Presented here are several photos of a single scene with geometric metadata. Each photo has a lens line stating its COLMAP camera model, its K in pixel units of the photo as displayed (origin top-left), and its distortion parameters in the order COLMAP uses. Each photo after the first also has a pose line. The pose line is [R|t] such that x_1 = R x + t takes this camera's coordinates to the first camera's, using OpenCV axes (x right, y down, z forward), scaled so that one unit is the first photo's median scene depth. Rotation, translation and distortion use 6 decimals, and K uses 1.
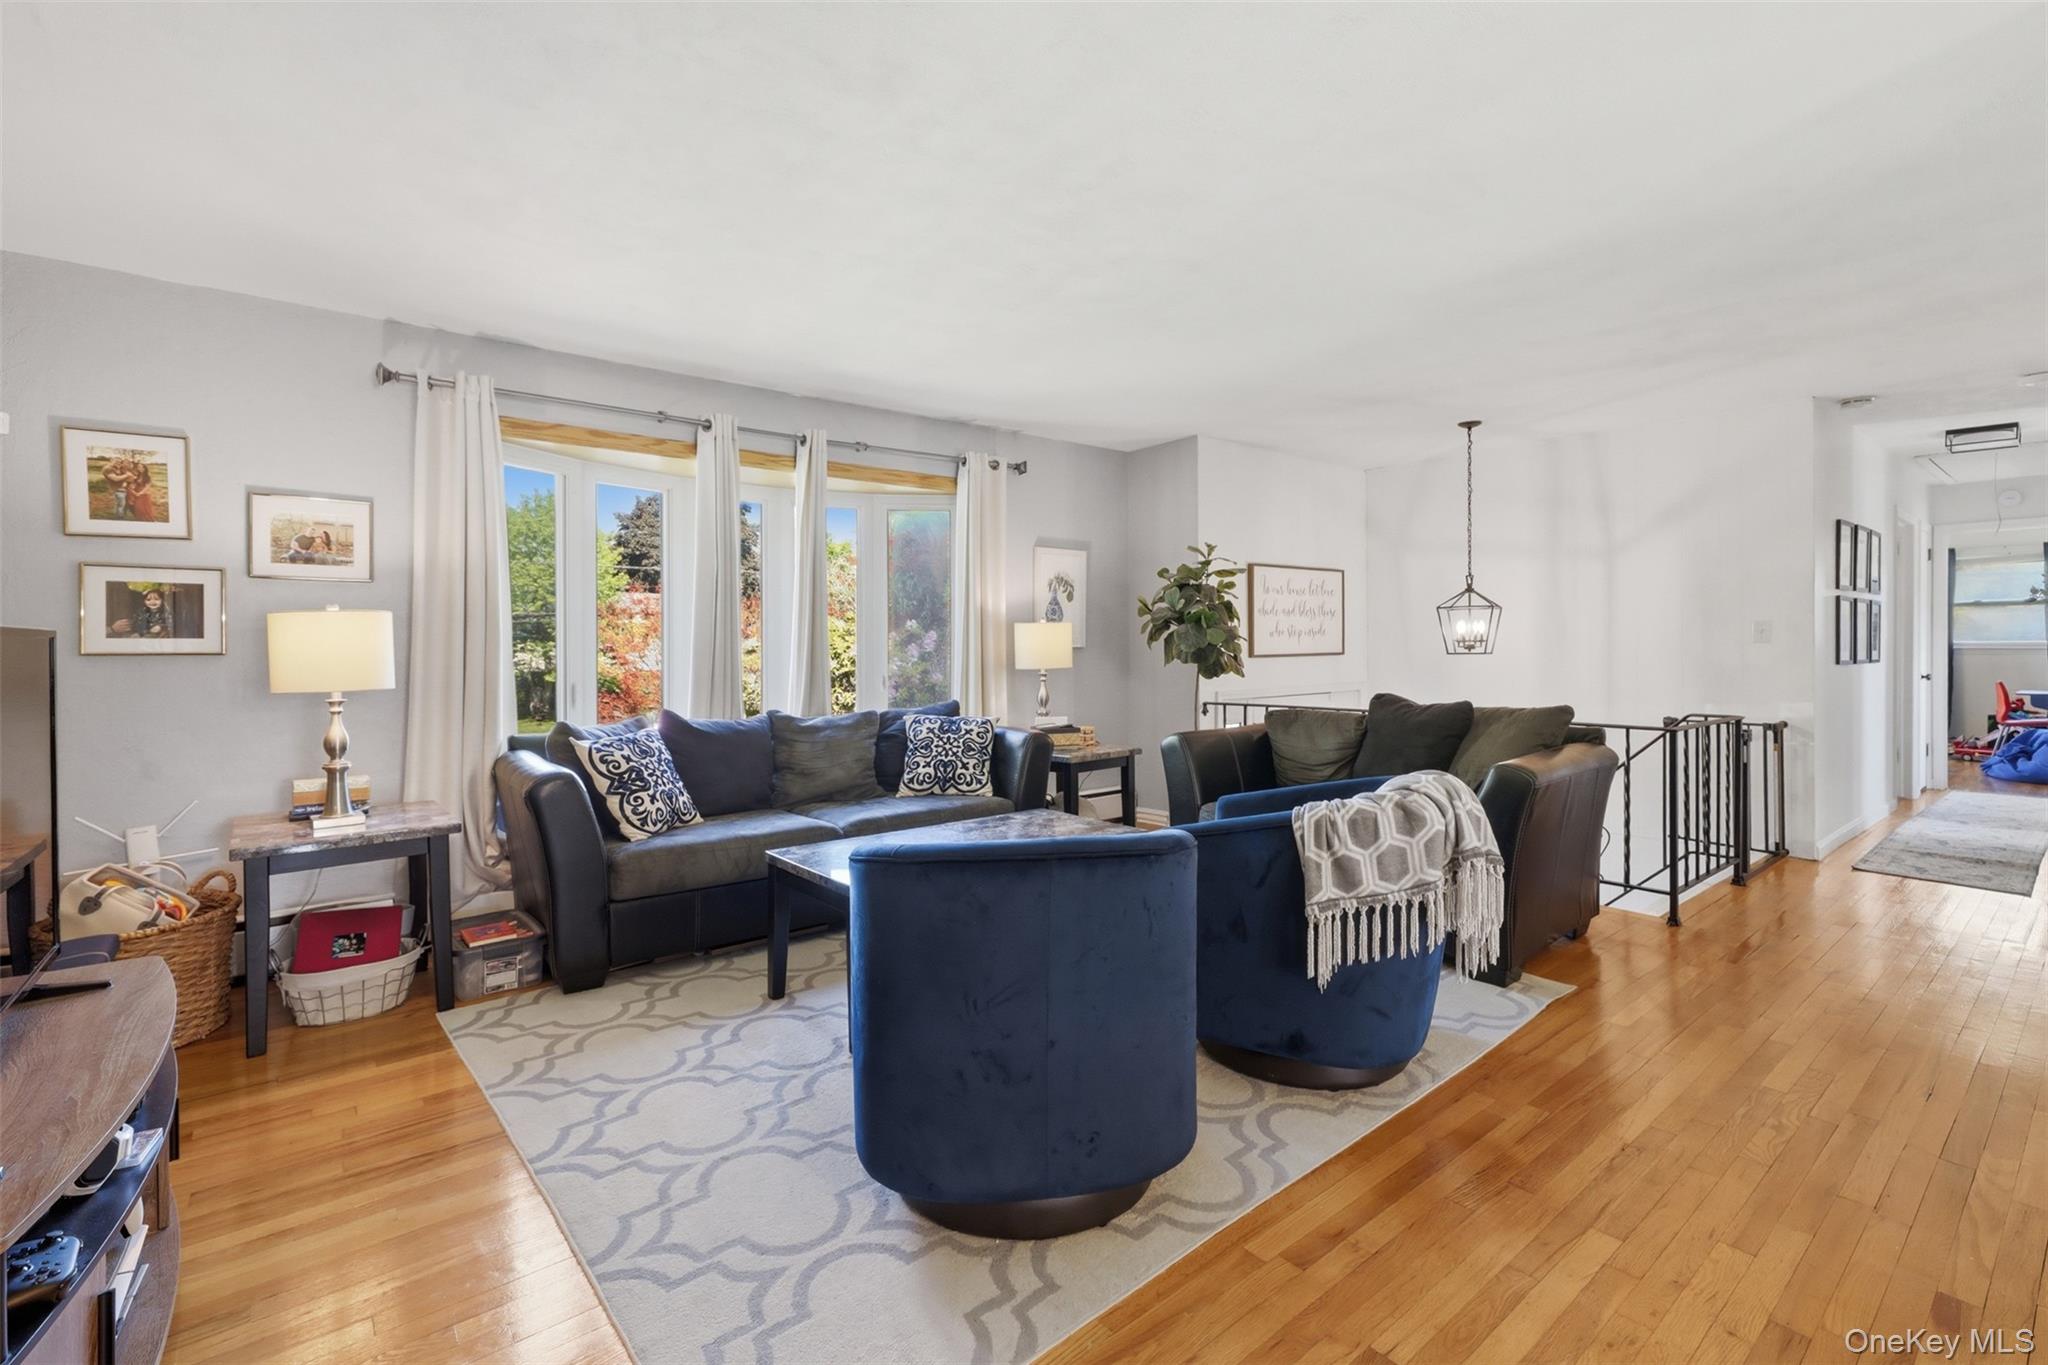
lens RADIAL K [[934.5, 0, 998.6], [0, 934.5, 651.2], [0, 0, 1]] dist [-0.003718, 0.000163]
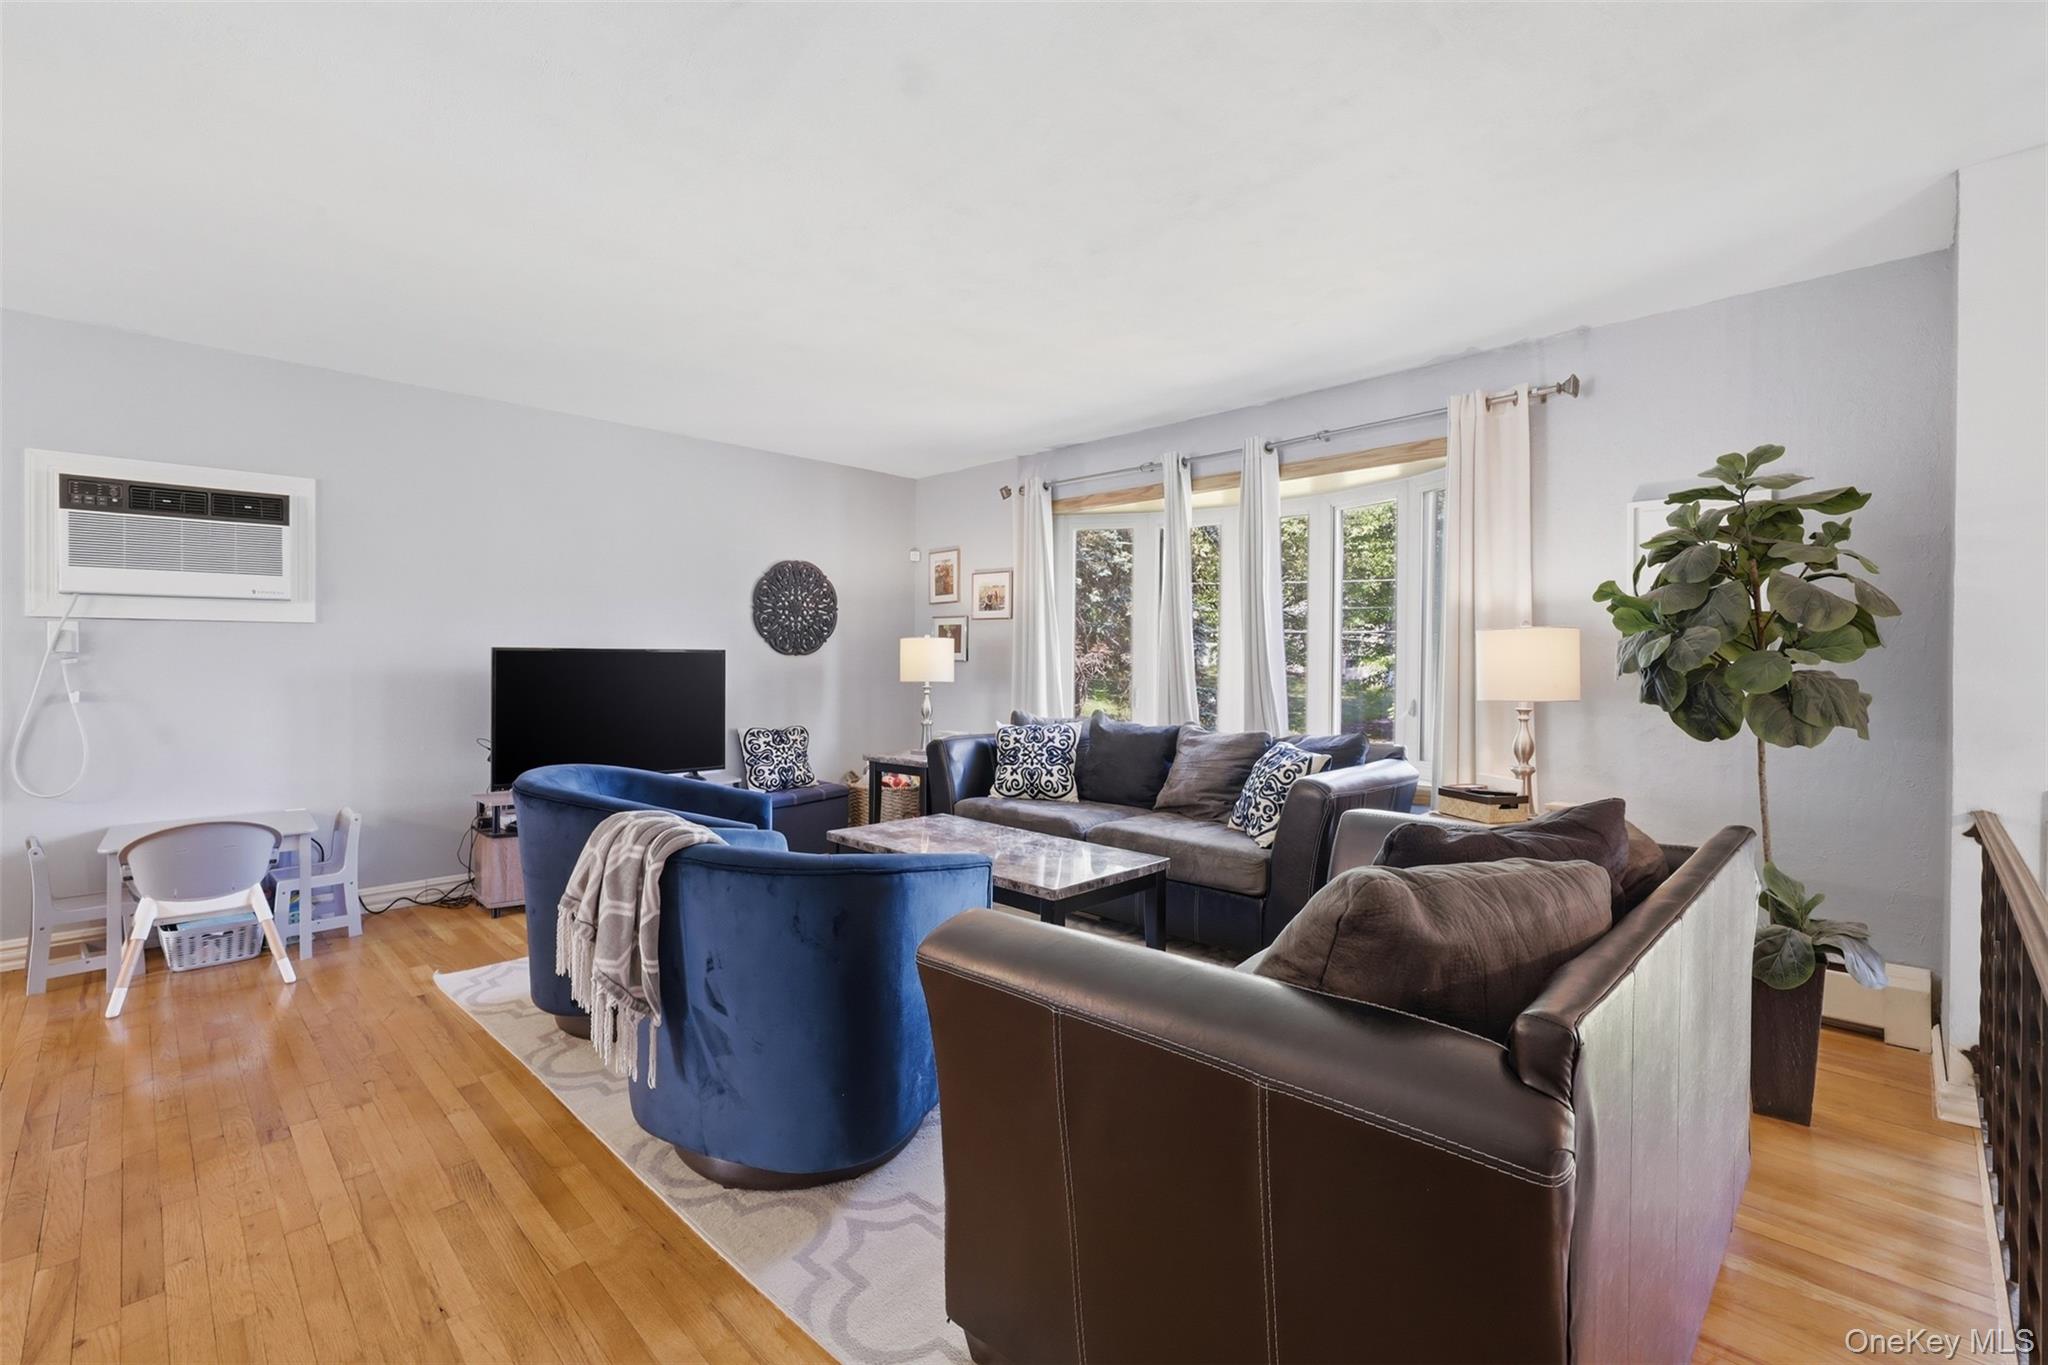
lens RADIAL K [[887.7, 0, 1021.6], [0, 887.7, 663.1], [0, 0, 1]] dist [0.008722, 0.003745]
pose [[0.101863, 0.017559, -0.994643, 0.996671], [-0.007649, 0.999828, 0.016867, -0.024804], [0.994769, 0.005890, 0.101980, 0.953384]]
